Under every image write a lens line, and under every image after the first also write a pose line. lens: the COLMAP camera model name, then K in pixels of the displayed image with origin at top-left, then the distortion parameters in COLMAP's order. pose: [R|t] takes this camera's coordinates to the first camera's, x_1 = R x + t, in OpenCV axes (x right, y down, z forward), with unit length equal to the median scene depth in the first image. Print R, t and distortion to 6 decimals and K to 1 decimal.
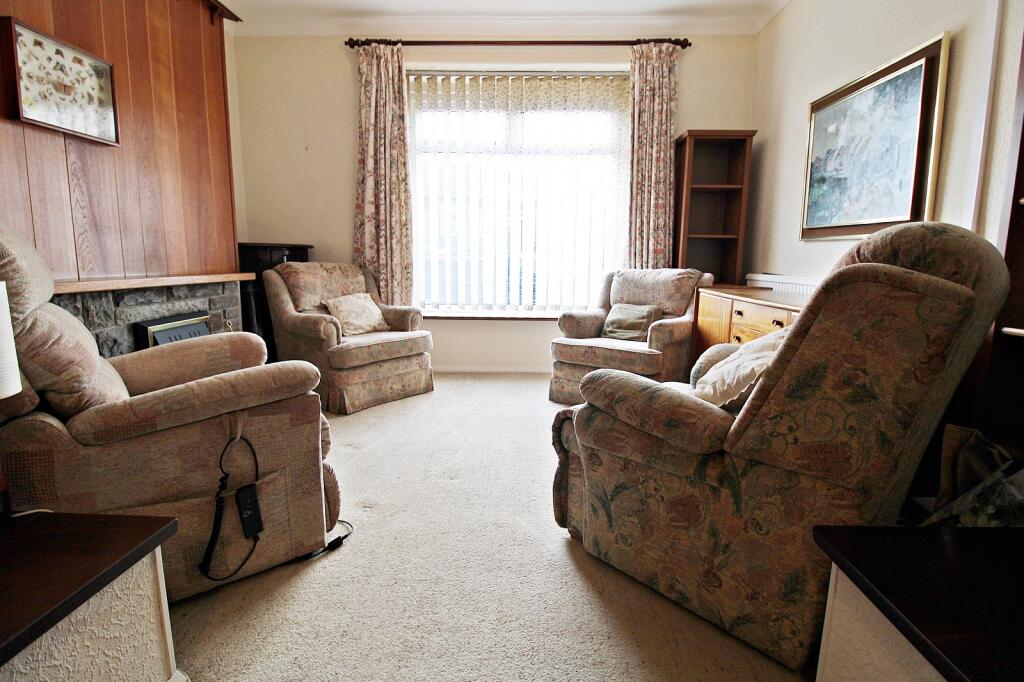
lens RADIAL K [[480.0, 0, 519.7], [0, 480.0, 331.0], [0, 0, 1]] dist [0.003982, -0.014475]
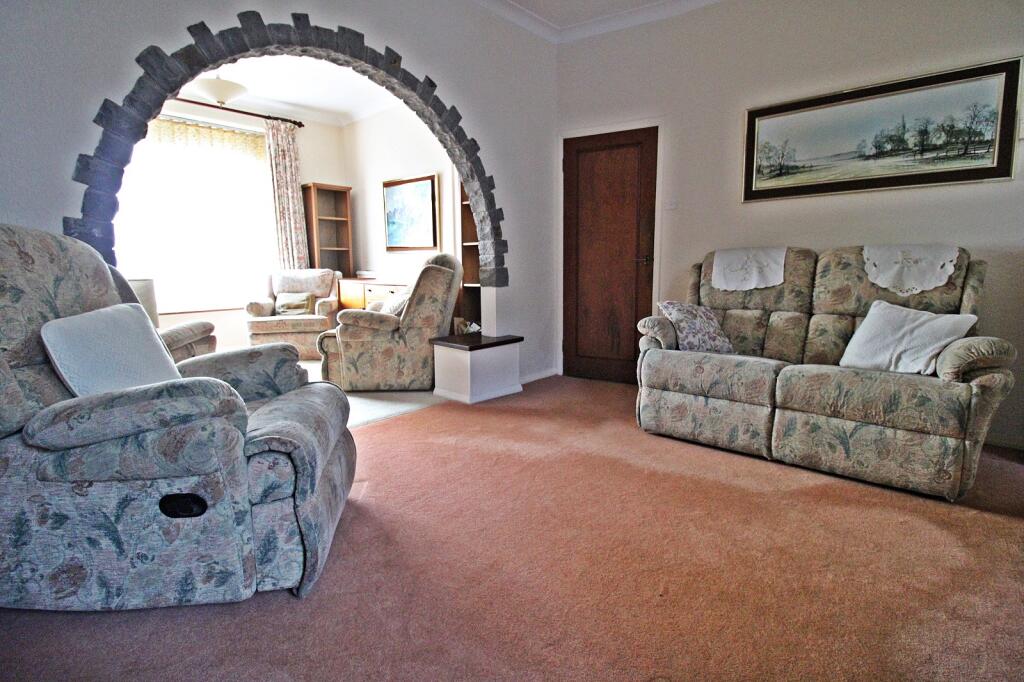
lens RADIAL K [[480.0, 0, 519.7], [0, 480.0, 331.0], [0, 0, 1]] dist [0.003982, -0.014475]
pose [[0.639002, -0.118786, 0.759978, -0.517586], [0.121031, 0.991224, 0.053166, 0.075770], [-0.759624, 0.058008, 0.647771, -0.570582]]
